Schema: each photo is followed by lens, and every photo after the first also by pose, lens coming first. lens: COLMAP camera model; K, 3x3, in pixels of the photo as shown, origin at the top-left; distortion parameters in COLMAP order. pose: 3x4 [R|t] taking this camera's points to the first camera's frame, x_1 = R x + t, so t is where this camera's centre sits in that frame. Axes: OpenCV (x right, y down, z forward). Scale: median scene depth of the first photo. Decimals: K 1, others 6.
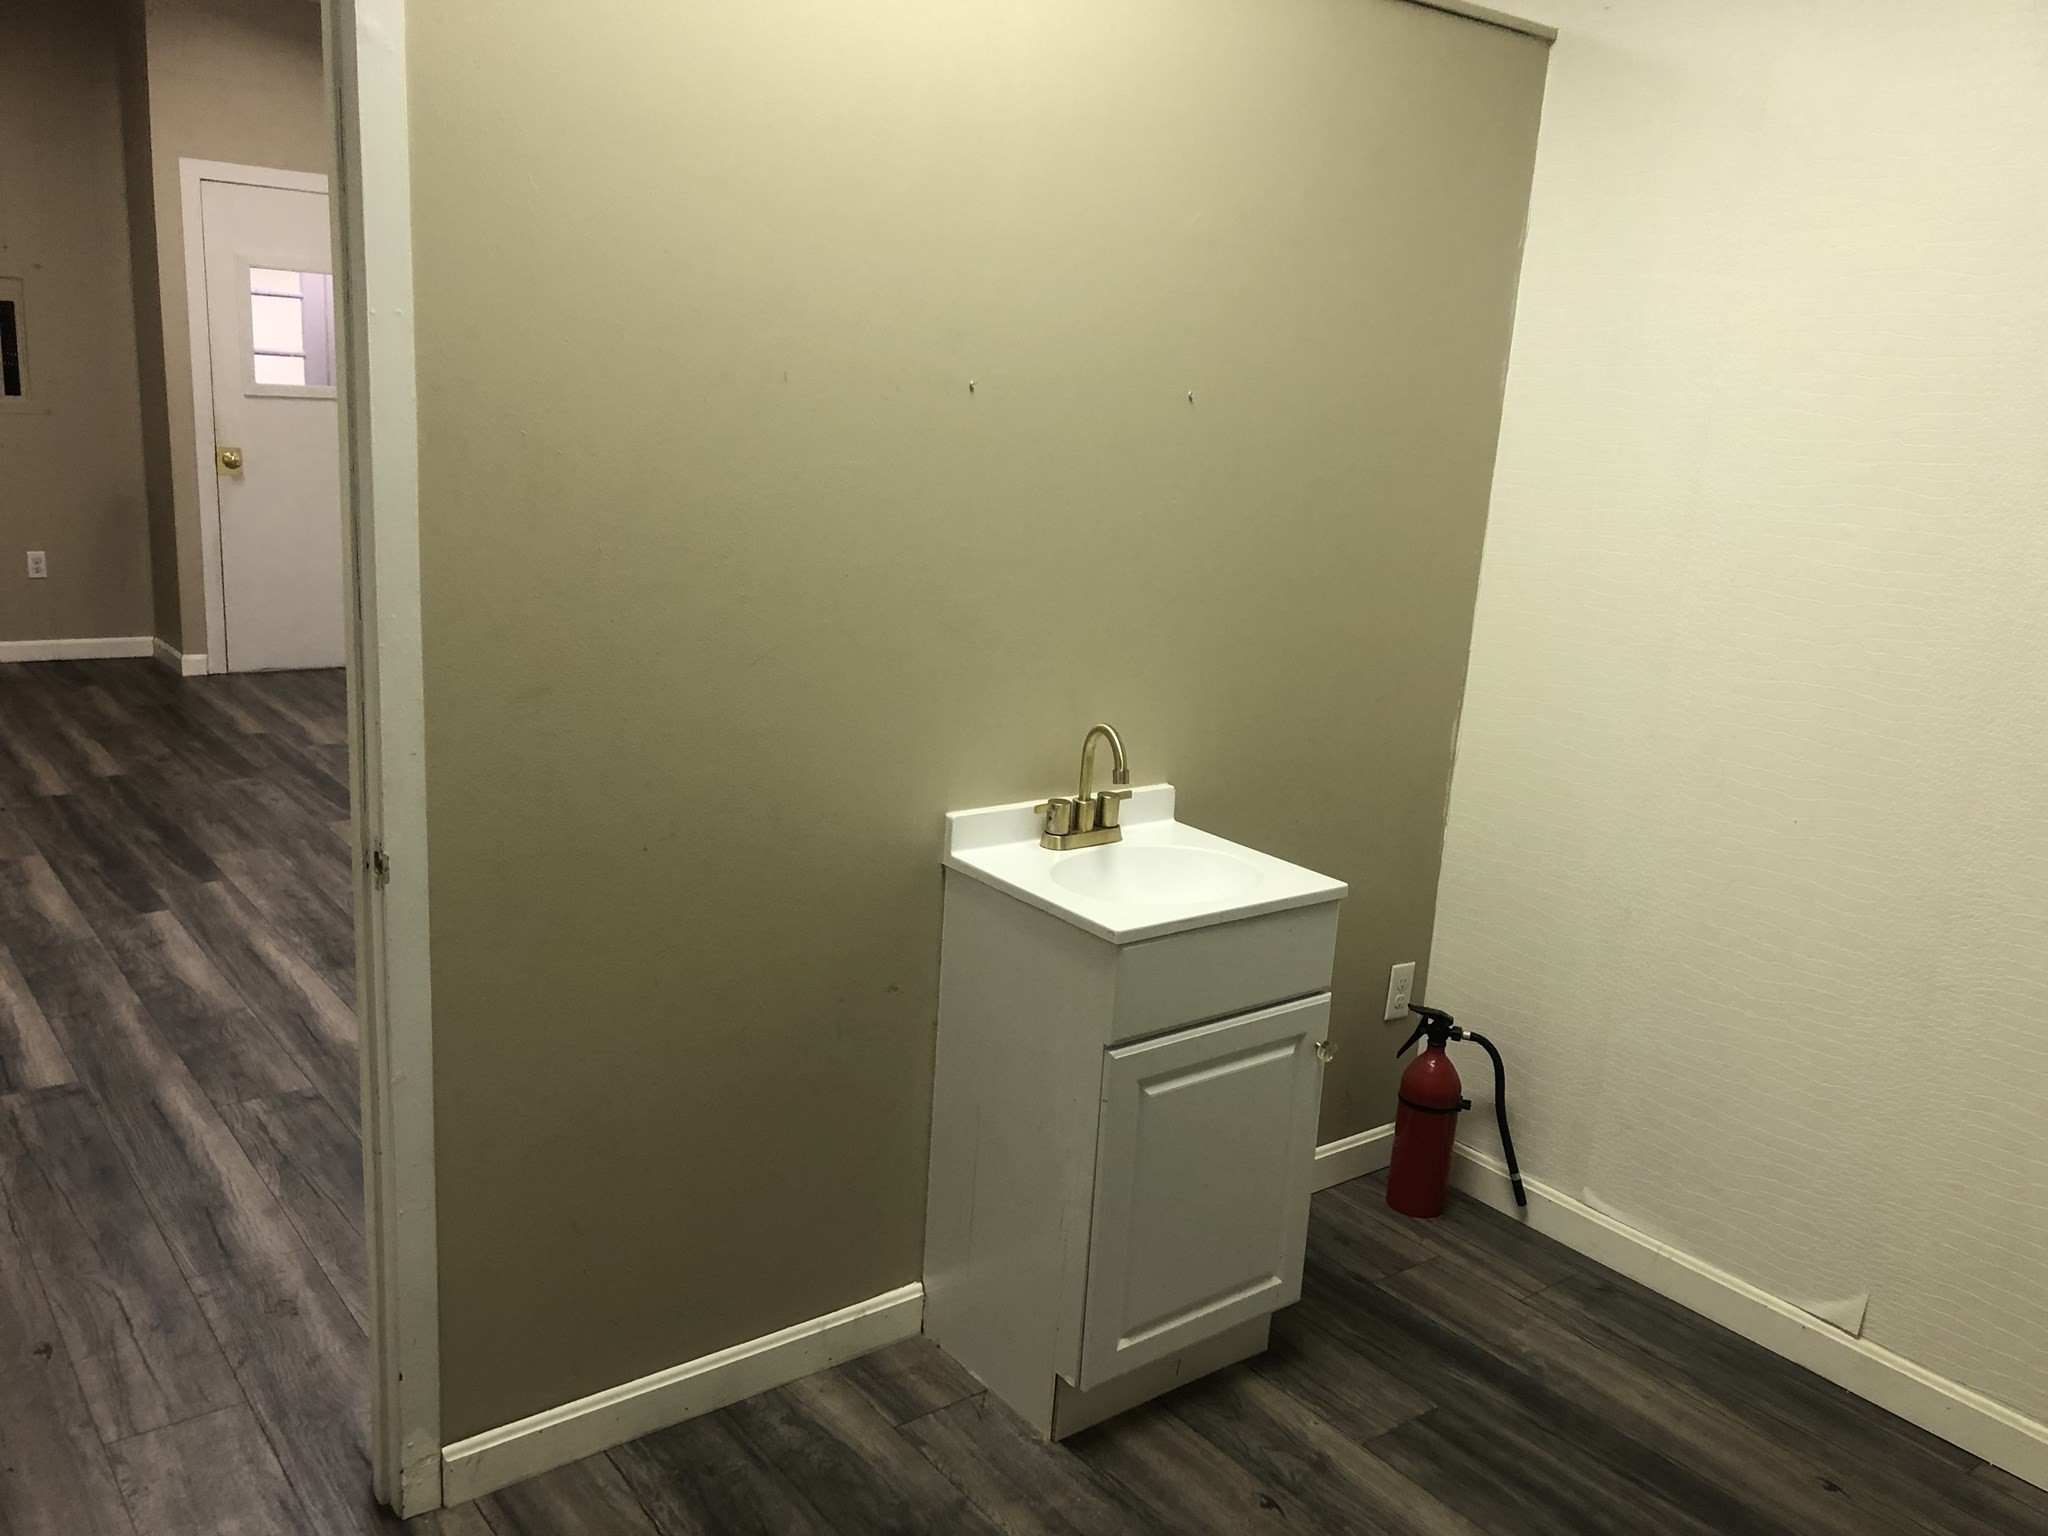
lens RADIAL K [[1669.4, 0, 1024.0], [0, 1669.4, 768.0], [0, 0, 1]] dist [0.001093, 0.045188]
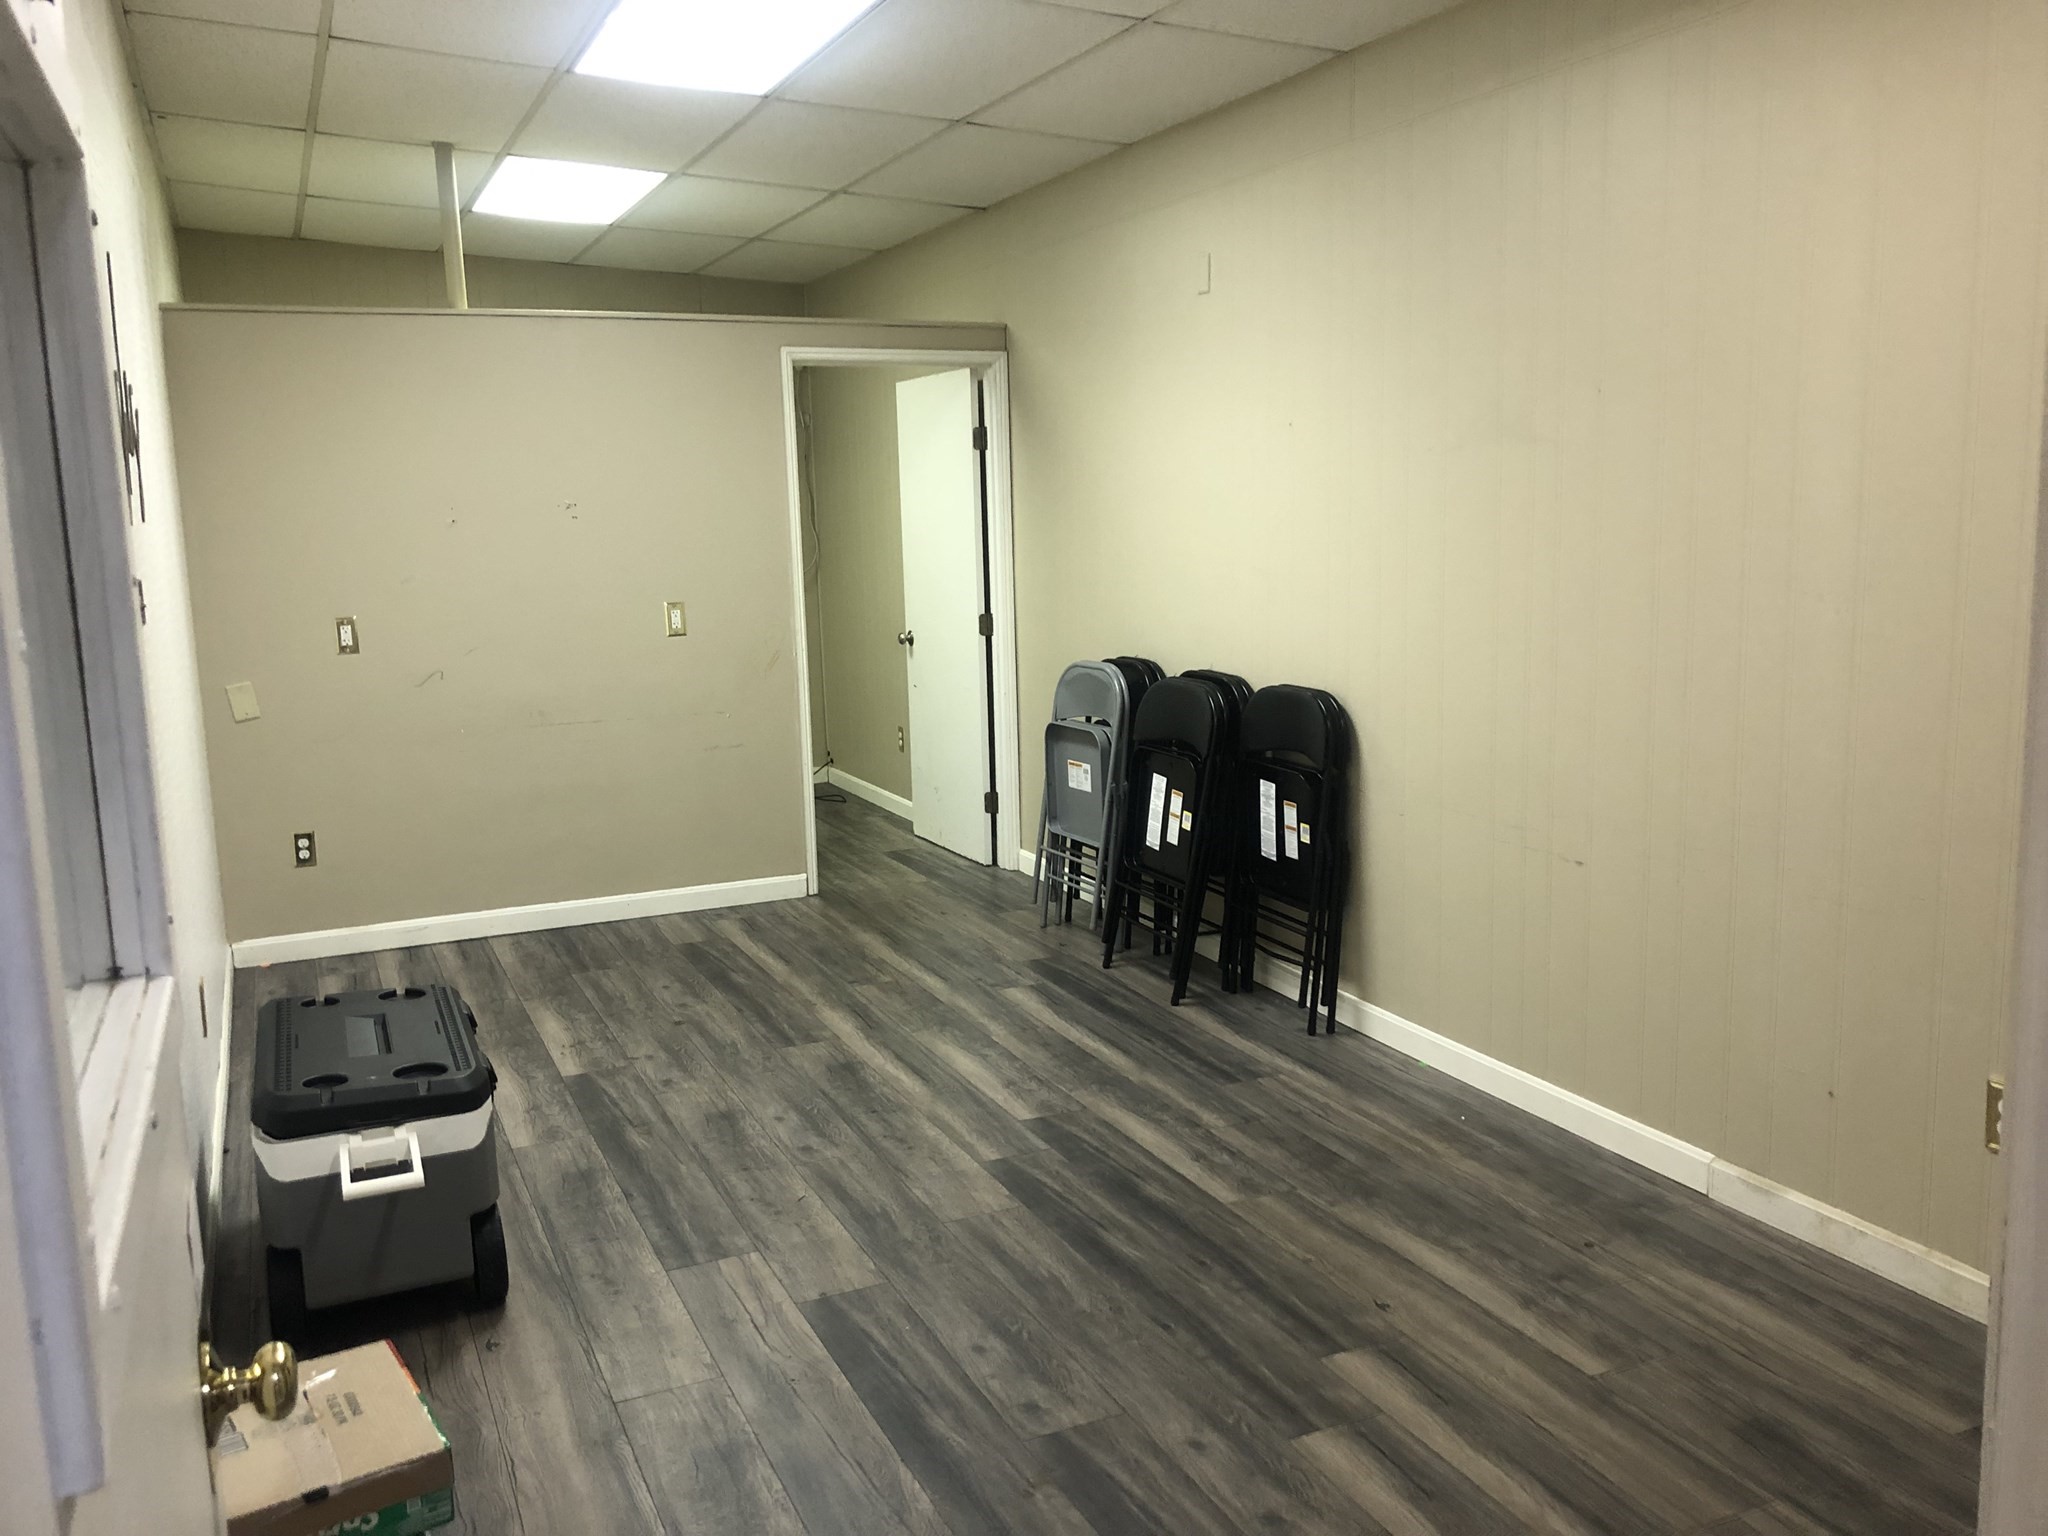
lens RADIAL K [[1669.4, 0, 1024.0], [0, 1669.4, 768.0], [0, 0, 1]] dist [0.001093, 0.045188]
pose [[-0.970029, -0.081543, 0.228900, -0.593259], [0.017494, 0.916130, 0.400500, -0.388531], [-0.242360, 0.392501, -0.887246, 1.459571]]
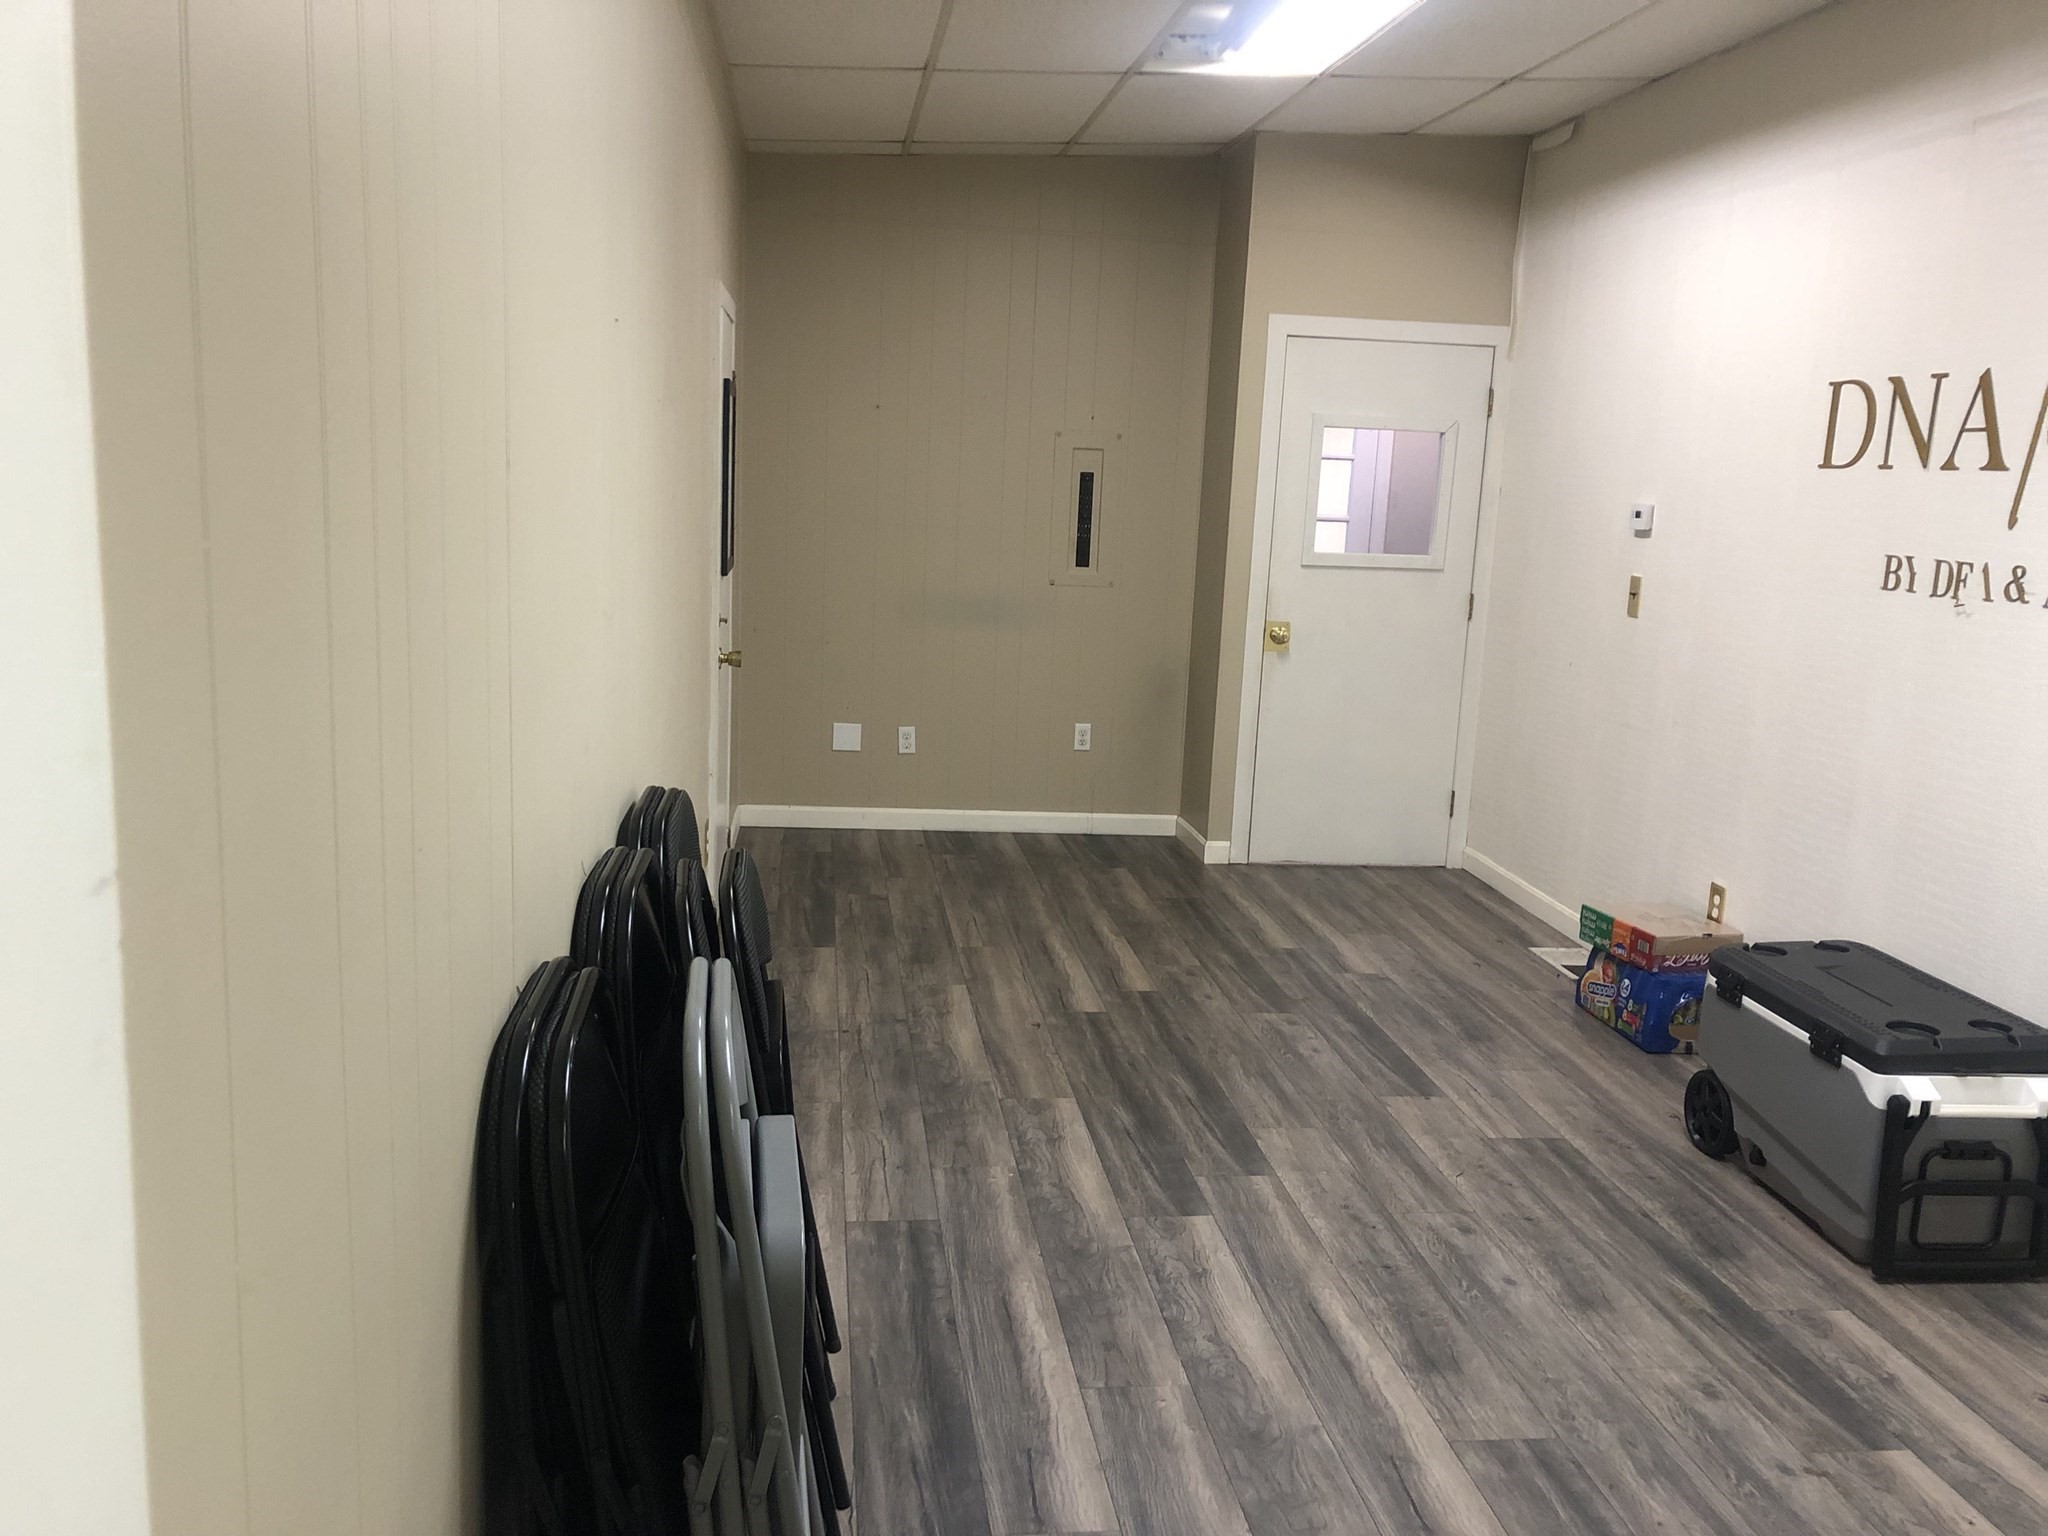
lens RADIAL K [[1639.5, 0, 1024.0], [0, 1639.5, 768.0], [0, 0, 1]] dist [-0.004775, -0.014302]
pose [[0.854817, 0.061213, -0.515307, -0.169892], [-0.108086, 0.992242, -0.061430, -0.055932], [0.507548, 0.108209, 0.854801, 0.231140]]
